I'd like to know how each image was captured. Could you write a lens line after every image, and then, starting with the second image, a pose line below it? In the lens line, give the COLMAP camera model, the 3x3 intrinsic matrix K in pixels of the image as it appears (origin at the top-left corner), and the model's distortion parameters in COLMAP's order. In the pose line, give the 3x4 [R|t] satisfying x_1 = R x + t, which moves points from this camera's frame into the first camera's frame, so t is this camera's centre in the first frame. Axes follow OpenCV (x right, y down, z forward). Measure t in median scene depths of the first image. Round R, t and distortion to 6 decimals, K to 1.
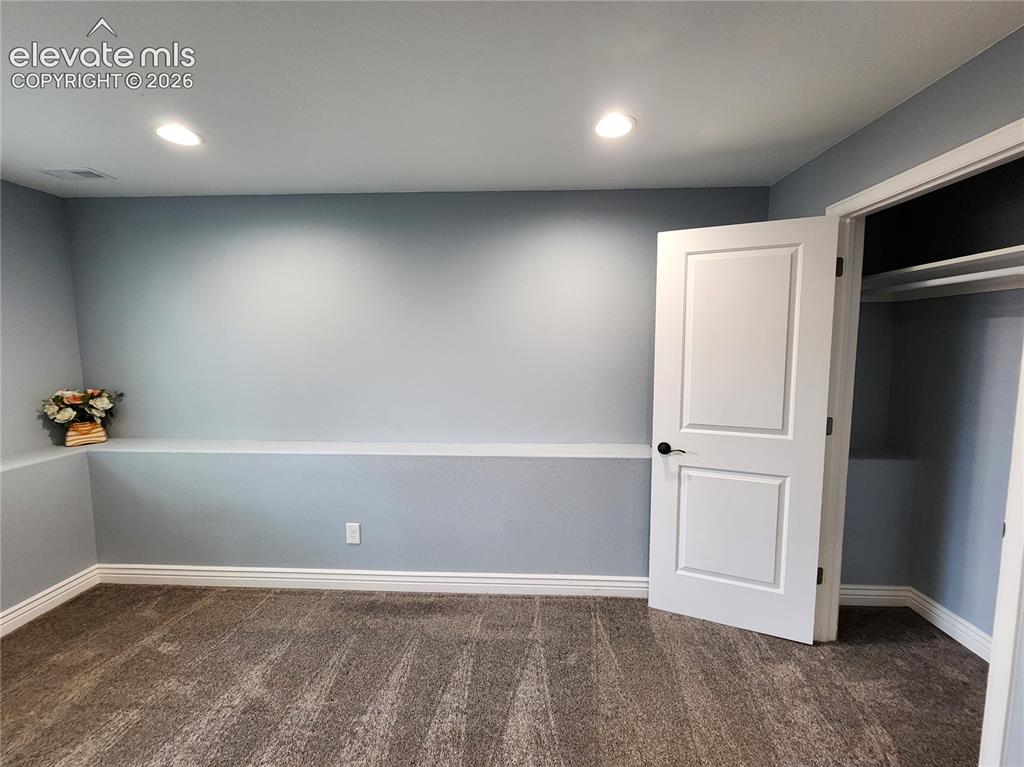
lens RADIAL K [[426.9, 0, 510.0], [0, 426.9, 382.8], [0, 0, 1]] dist [0.000788, 0.000232]
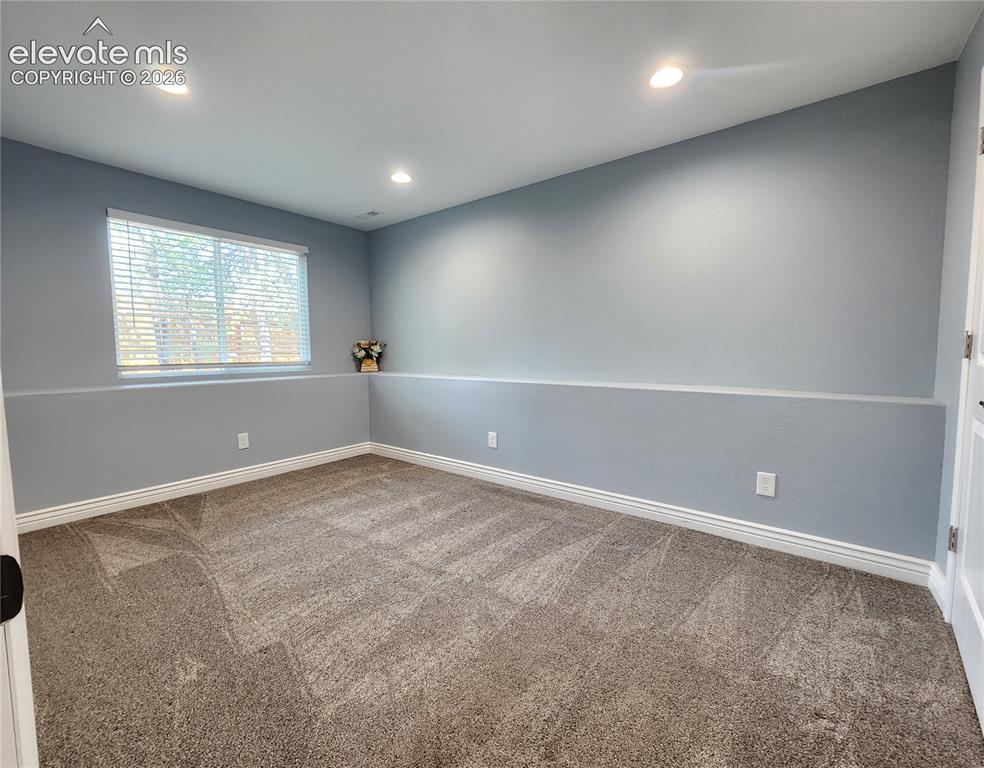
lens RADIAL K [[425.9, 0, 458.4], [0, 425.9, 384.0], [0, 0, 1]] dist [0.001306, 0.000303]
pose [[0.792194, 0.048179, -0.608364, 0.372965], [-0.056233, 0.998401, 0.005843, 0.173226], [0.607673, 0.029581, 0.793637, -0.159961]]
